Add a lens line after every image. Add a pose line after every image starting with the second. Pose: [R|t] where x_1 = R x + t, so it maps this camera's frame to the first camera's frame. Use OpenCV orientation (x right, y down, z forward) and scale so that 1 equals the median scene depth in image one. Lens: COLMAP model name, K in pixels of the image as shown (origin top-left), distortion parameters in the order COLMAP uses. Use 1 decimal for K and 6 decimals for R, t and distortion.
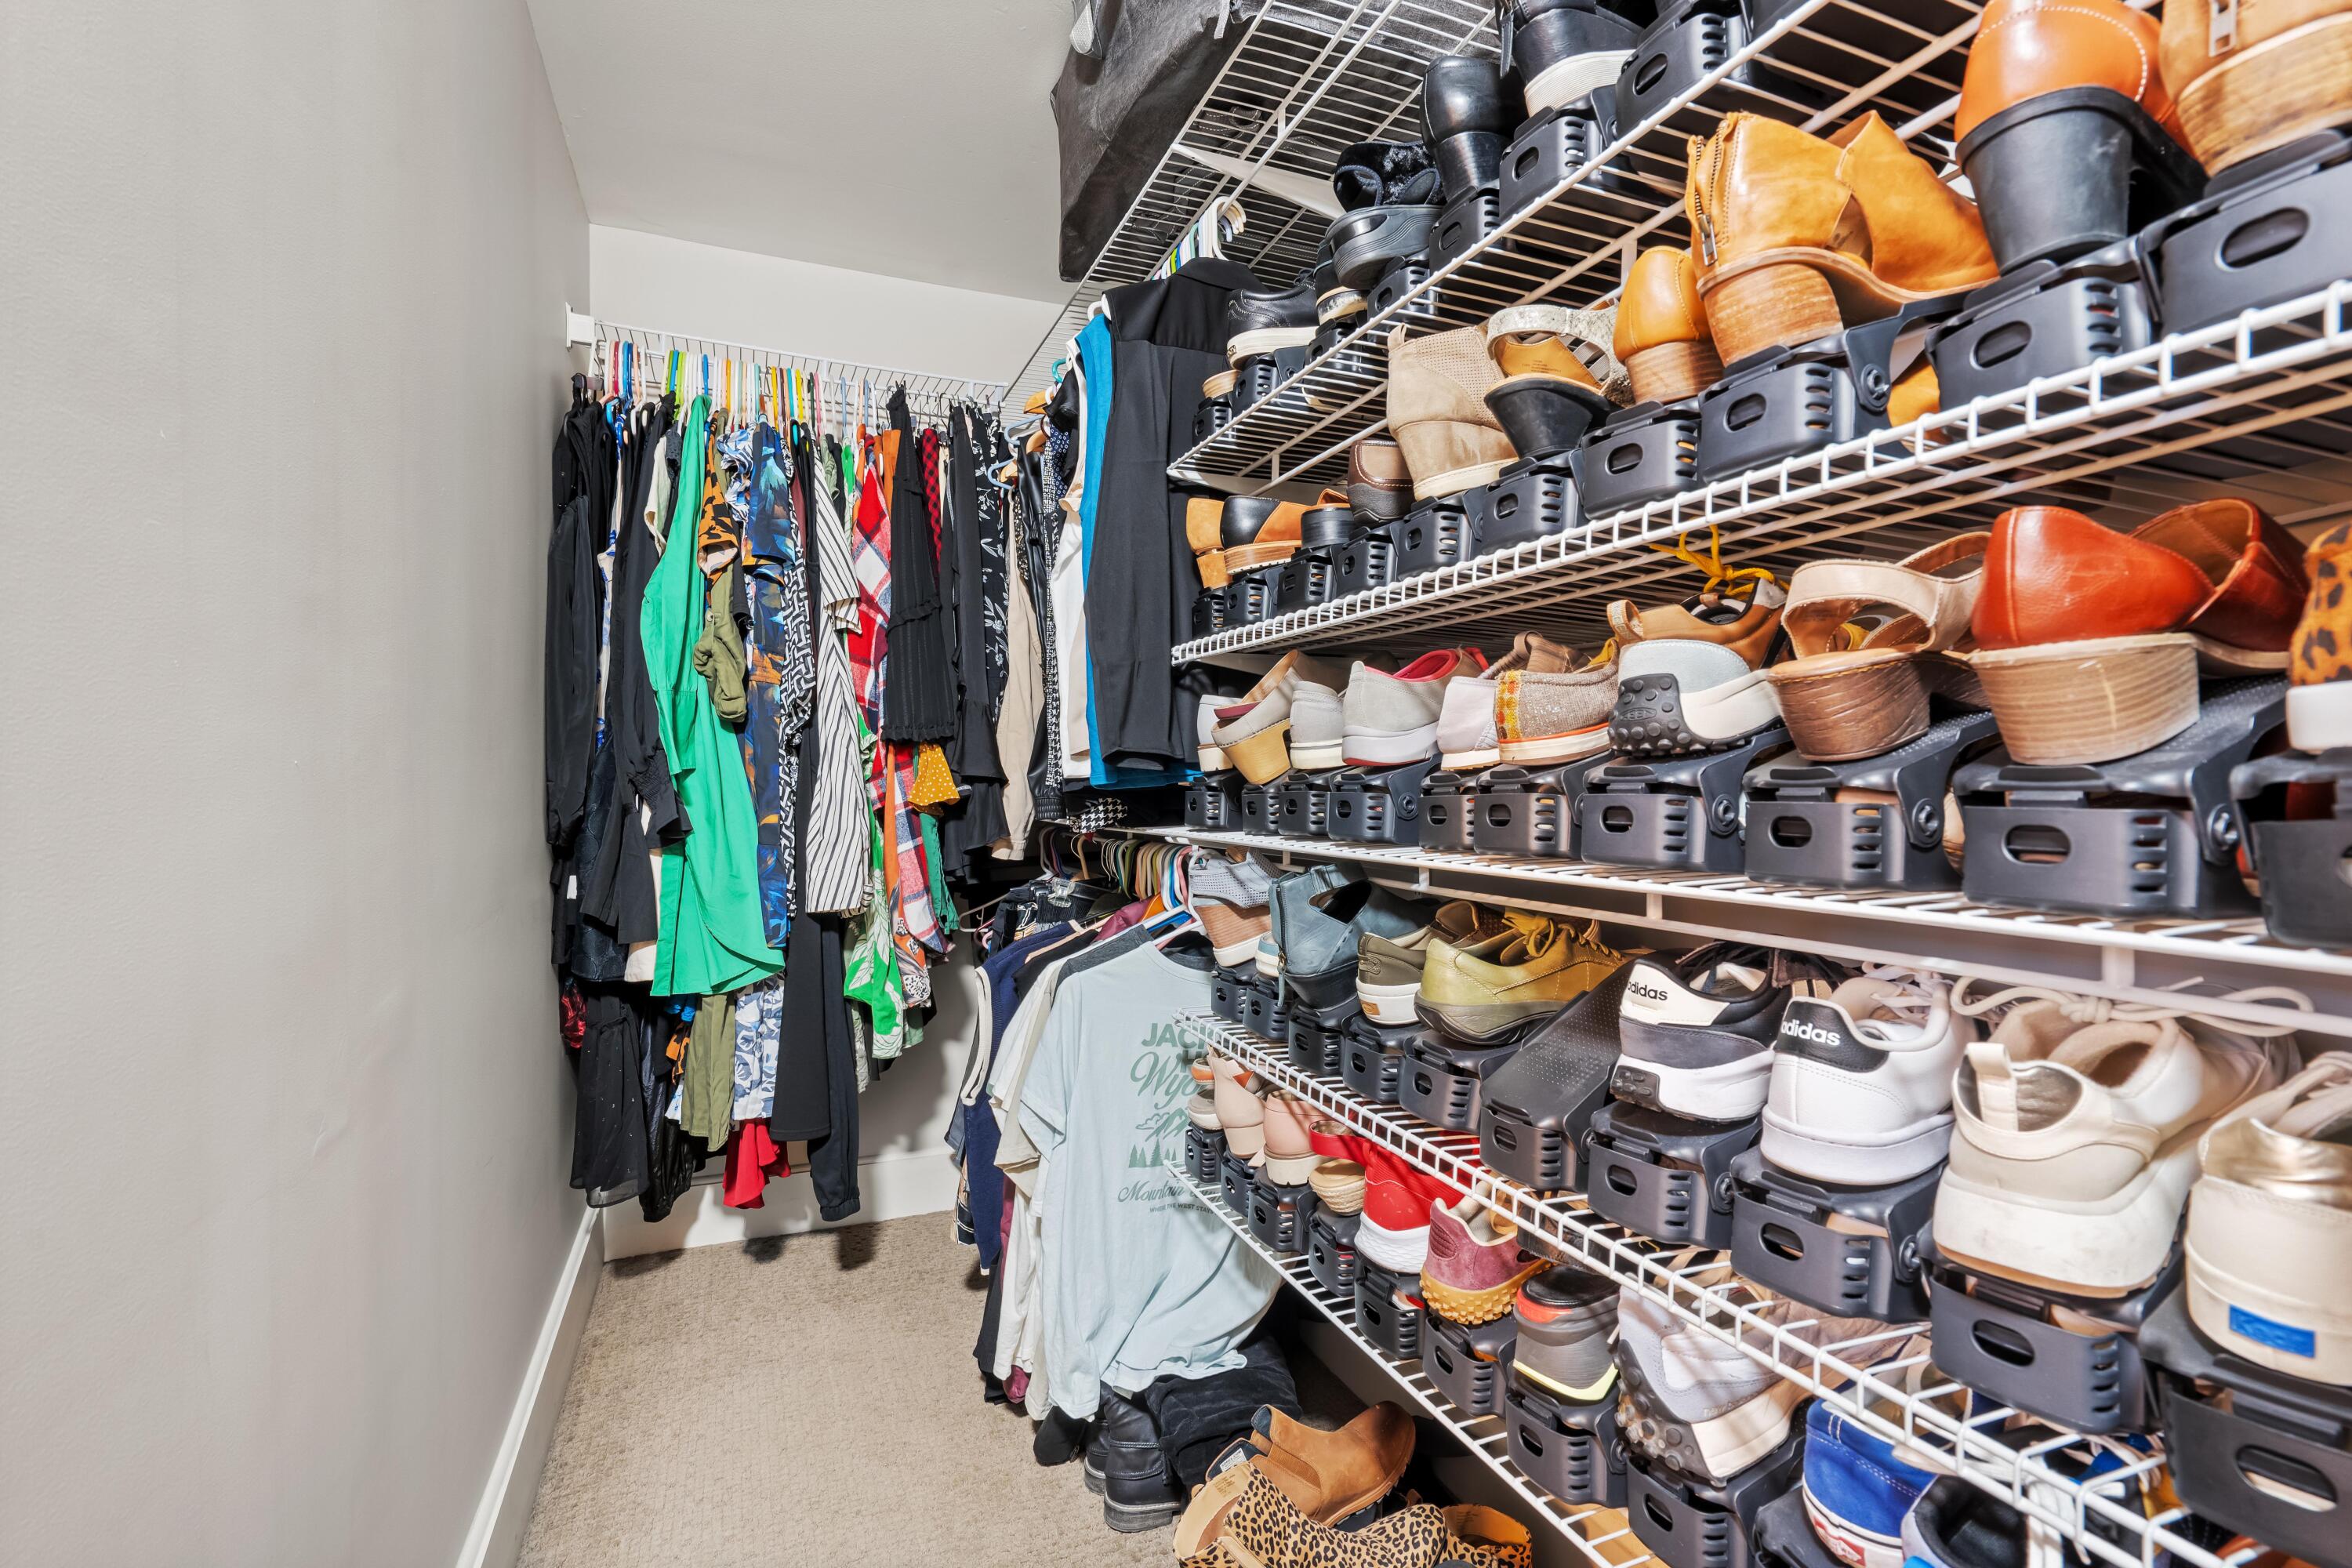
lens RADIAL K [[1073.4, 0, 1162.0], [0, 1073.4, 783.3], [0, 0, 1]] dist [-0.005789, 0.000656]
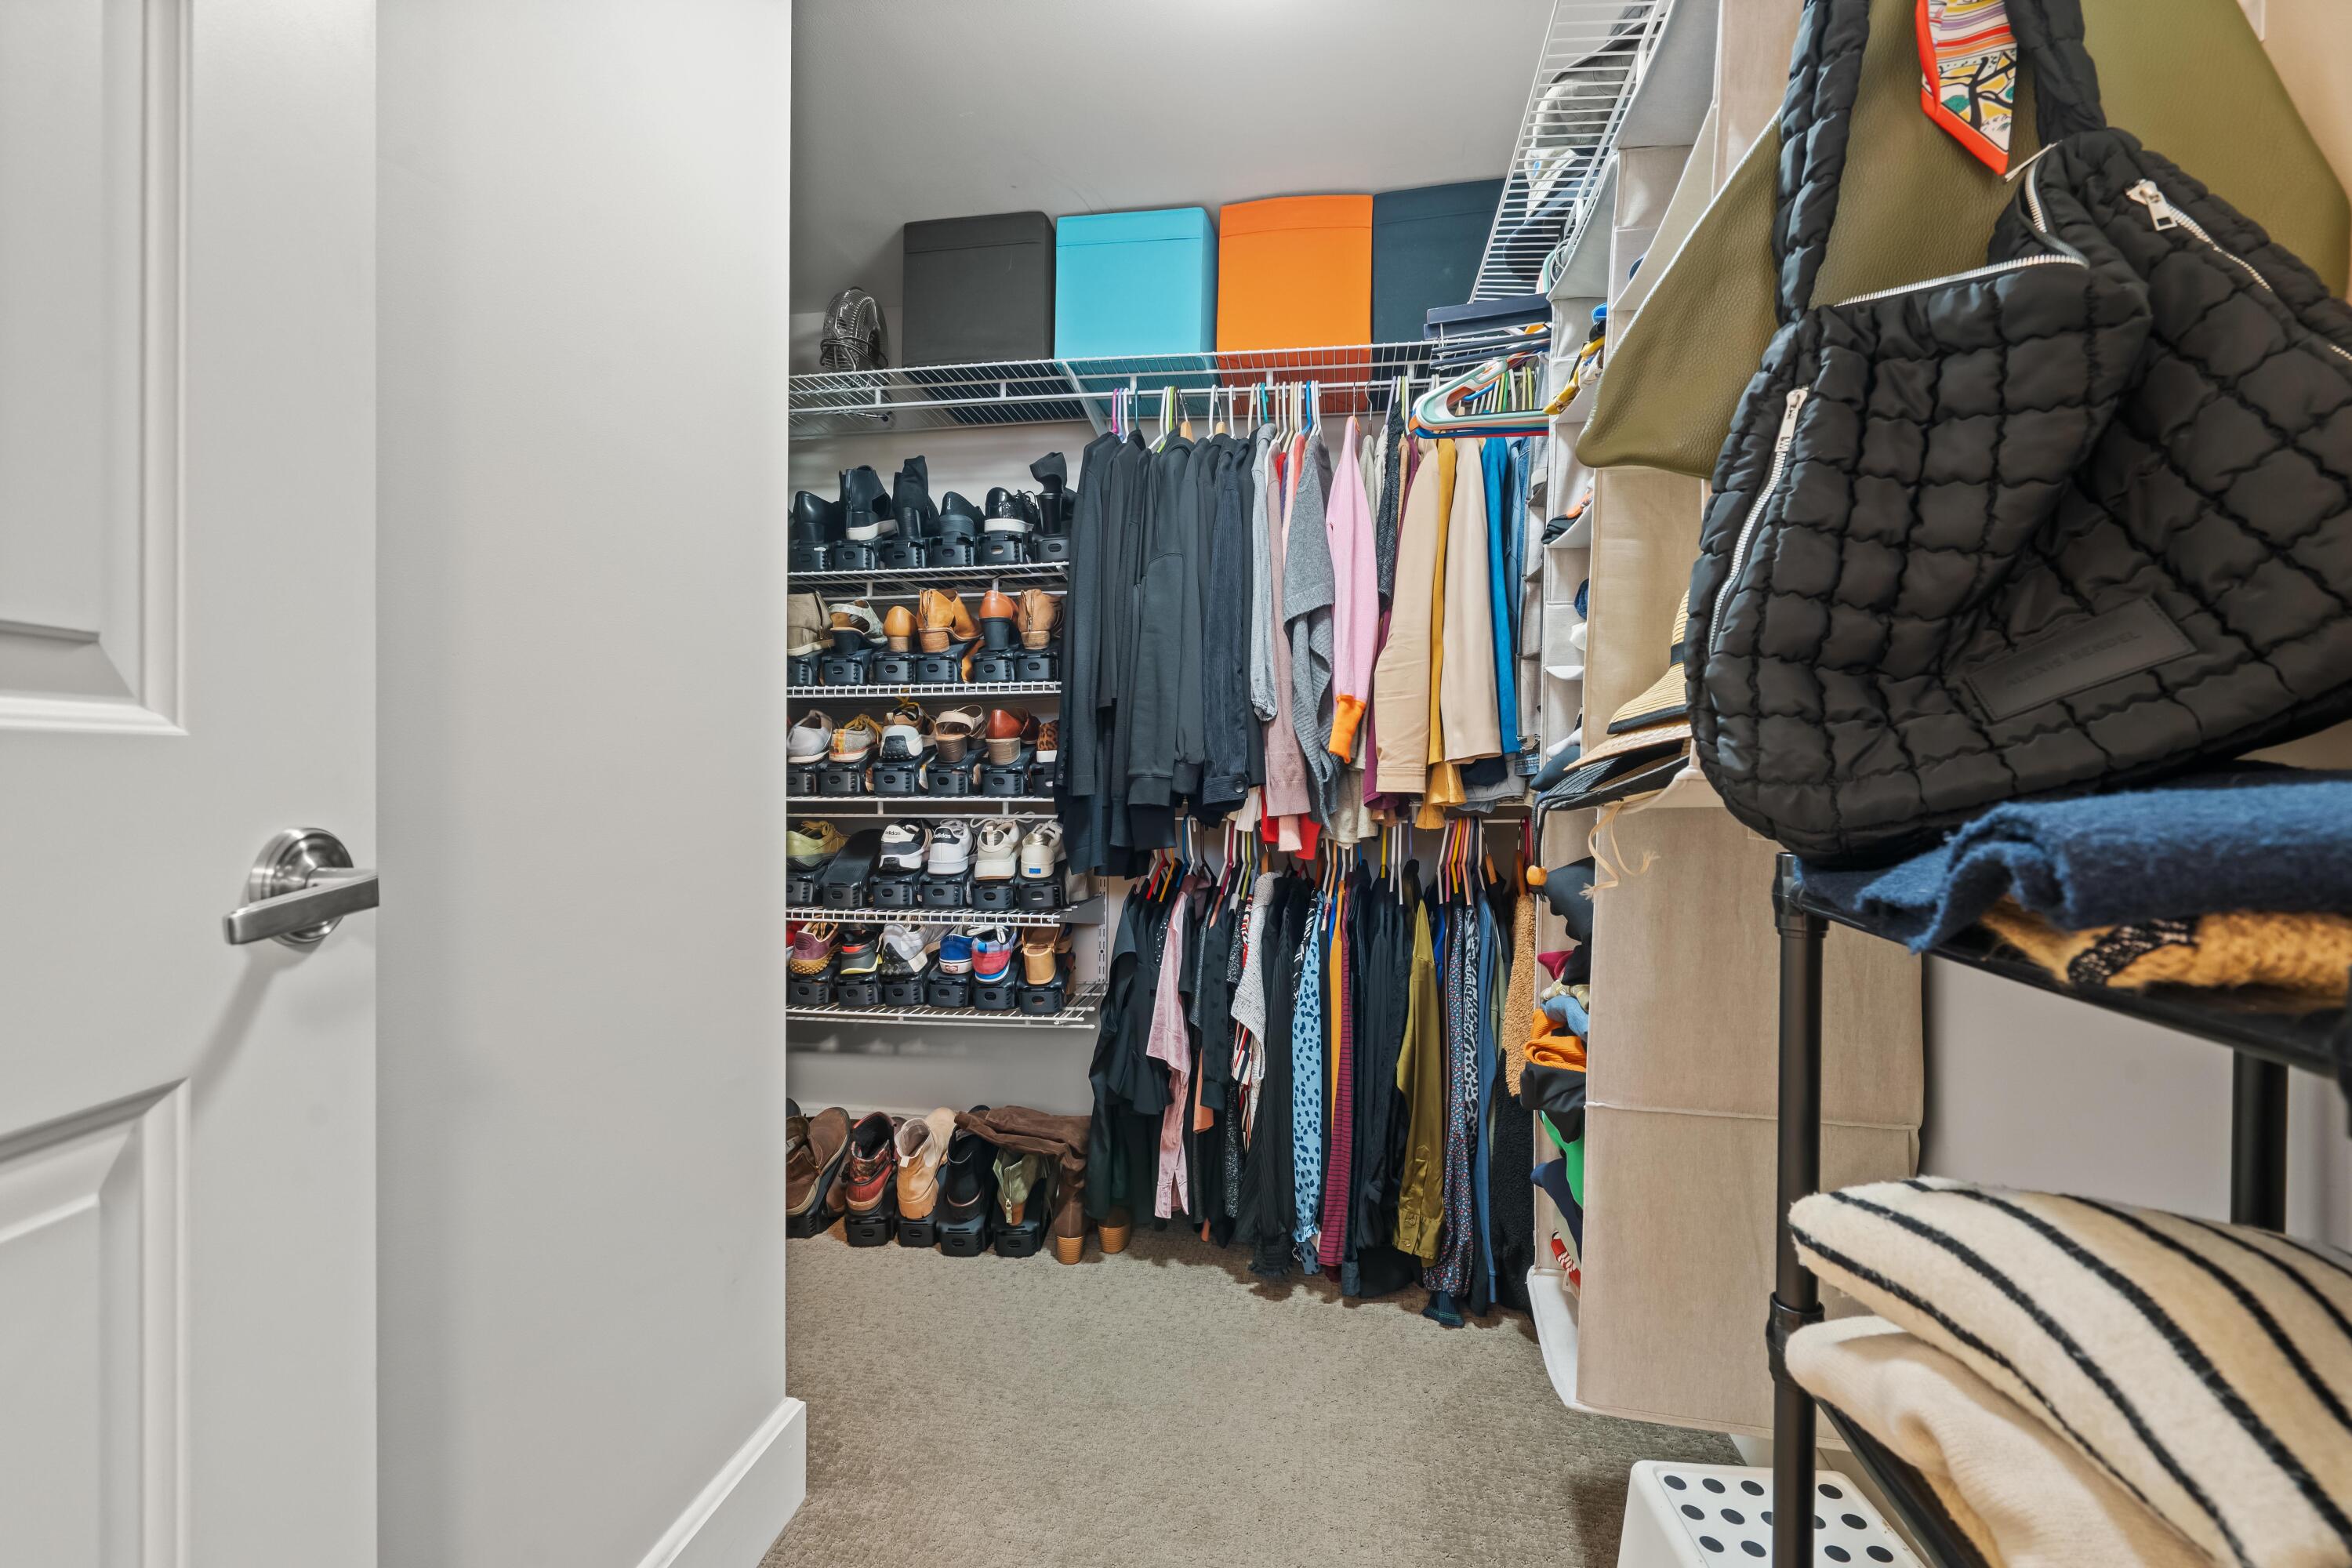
lens RADIAL K [[1073.4, 0, 1175.7], [0, 1073.4, 778.9], [0, 0, 1]] dist [-0.005789, 0.000656]
pose [[0.516701, -0.005130, 0.856151, -1.986641], [-0.001284, 0.999976, 0.006767, 0.009267], [-0.856165, -0.004596, 0.516682, -1.481144]]
